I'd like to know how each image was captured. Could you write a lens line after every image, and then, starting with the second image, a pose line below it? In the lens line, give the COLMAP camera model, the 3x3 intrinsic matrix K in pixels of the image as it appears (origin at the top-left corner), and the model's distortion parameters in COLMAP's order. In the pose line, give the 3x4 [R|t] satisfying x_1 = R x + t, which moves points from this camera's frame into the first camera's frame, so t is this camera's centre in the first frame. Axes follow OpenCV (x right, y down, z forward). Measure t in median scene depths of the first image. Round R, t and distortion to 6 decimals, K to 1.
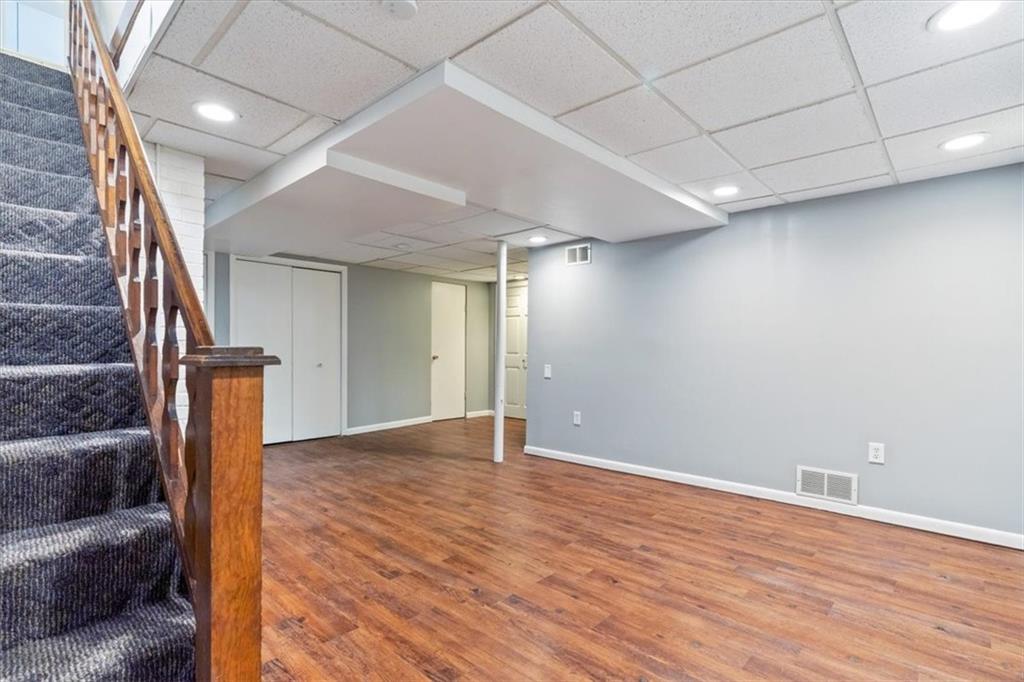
lens RADIAL K [[489.7, 0, 509.3], [0, 489.7, 346.0], [0, 0, 1]] dist [-0.012081, 0.000167]
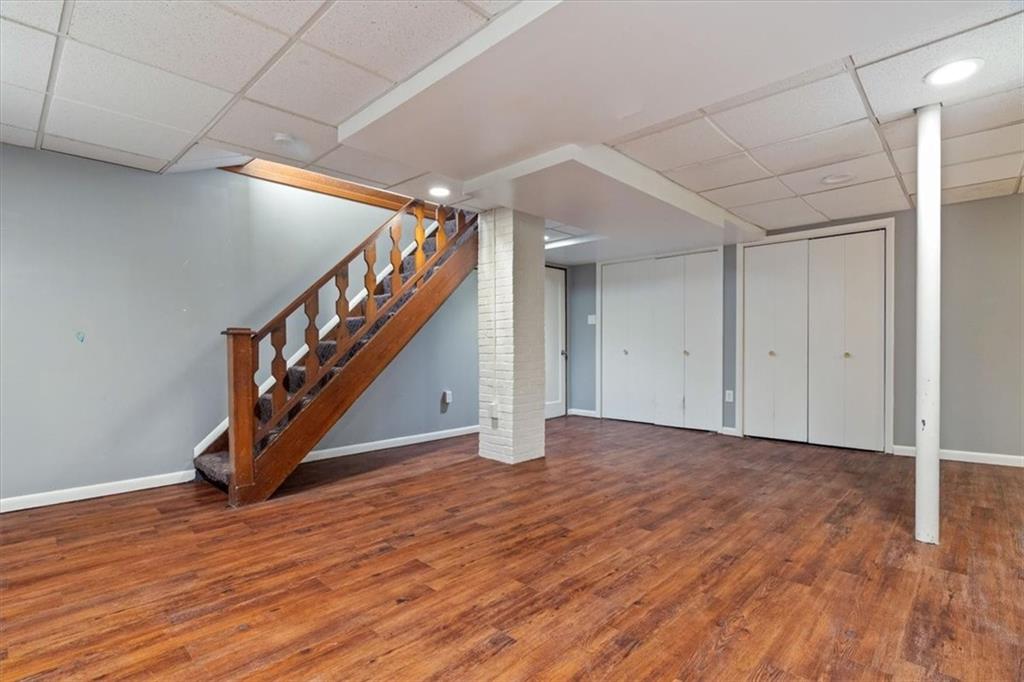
lens RADIAL K [[489.7, 0, 509.4], [0, 489.7, 347.8], [0, 0, 1]] dist [-0.012081, 0.000167]
pose [[-0.009123, -0.005933, -0.999941, 0.866683], [0.010221, 0.999930, -0.006027, 0.057232], [0.999906, -0.010275, -0.009062, 1.003958]]
